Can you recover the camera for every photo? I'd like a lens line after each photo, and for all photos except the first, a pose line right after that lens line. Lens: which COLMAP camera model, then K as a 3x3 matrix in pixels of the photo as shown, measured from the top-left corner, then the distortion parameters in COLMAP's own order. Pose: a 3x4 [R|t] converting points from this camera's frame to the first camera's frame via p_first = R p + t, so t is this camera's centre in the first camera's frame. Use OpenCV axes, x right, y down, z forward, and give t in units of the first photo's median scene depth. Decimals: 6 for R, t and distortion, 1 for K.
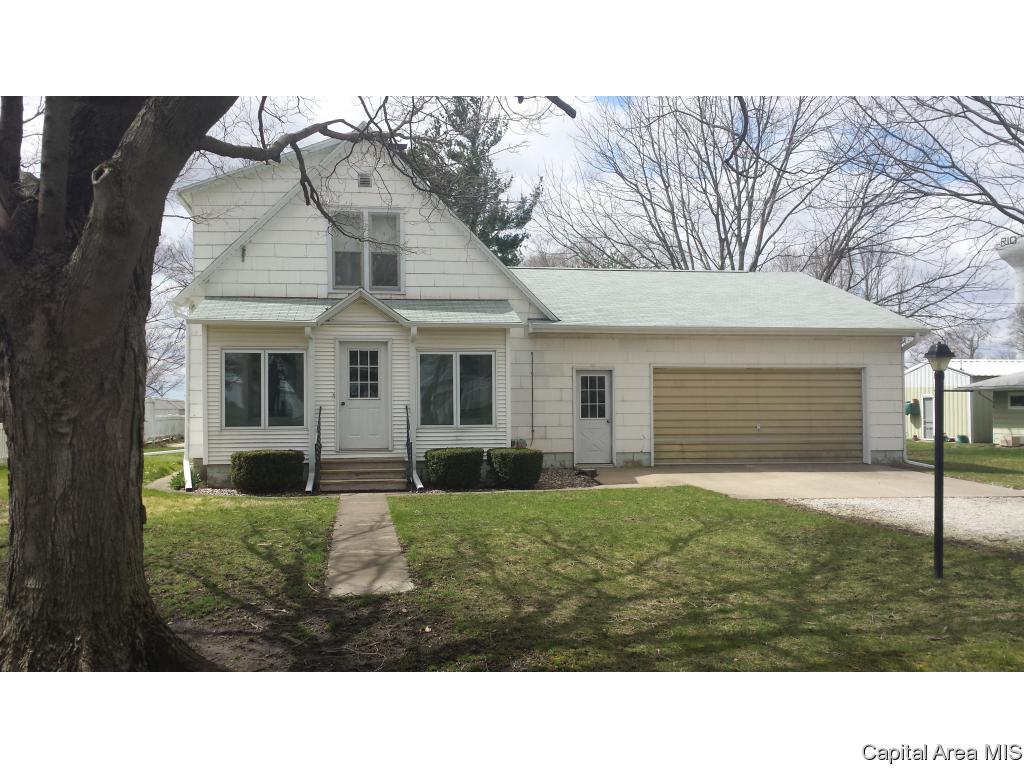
lens RADIAL K [[948.5, 0, 512.0], [0, 948.5, 384.0], [0, 0, 1]] dist [0.134532, -0.299925]
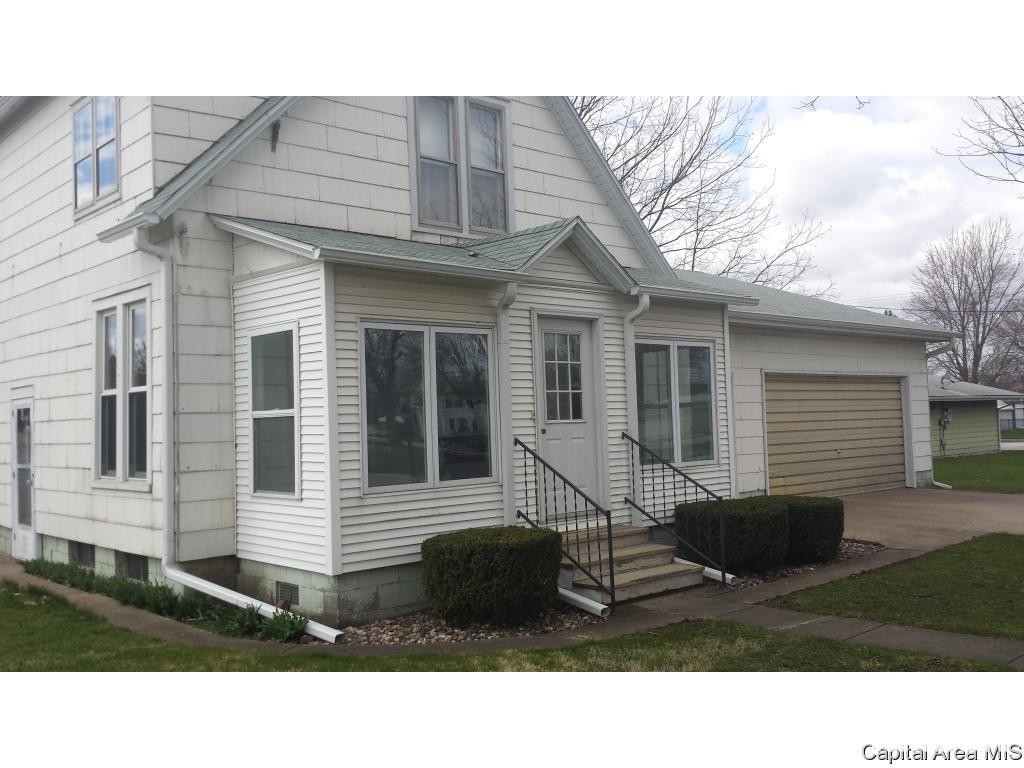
lens RADIAL K [[948.5, 0, 512.0], [0, 948.5, 384.0], [0, 0, 1]] dist [0.134532, -0.299925]
pose [[0.840003, 0.001719, 0.542579, -0.445574], [0.012133, 0.999685, -0.021950, 0.004948], [-0.542446, 0.025021, 0.839718, 0.518210]]
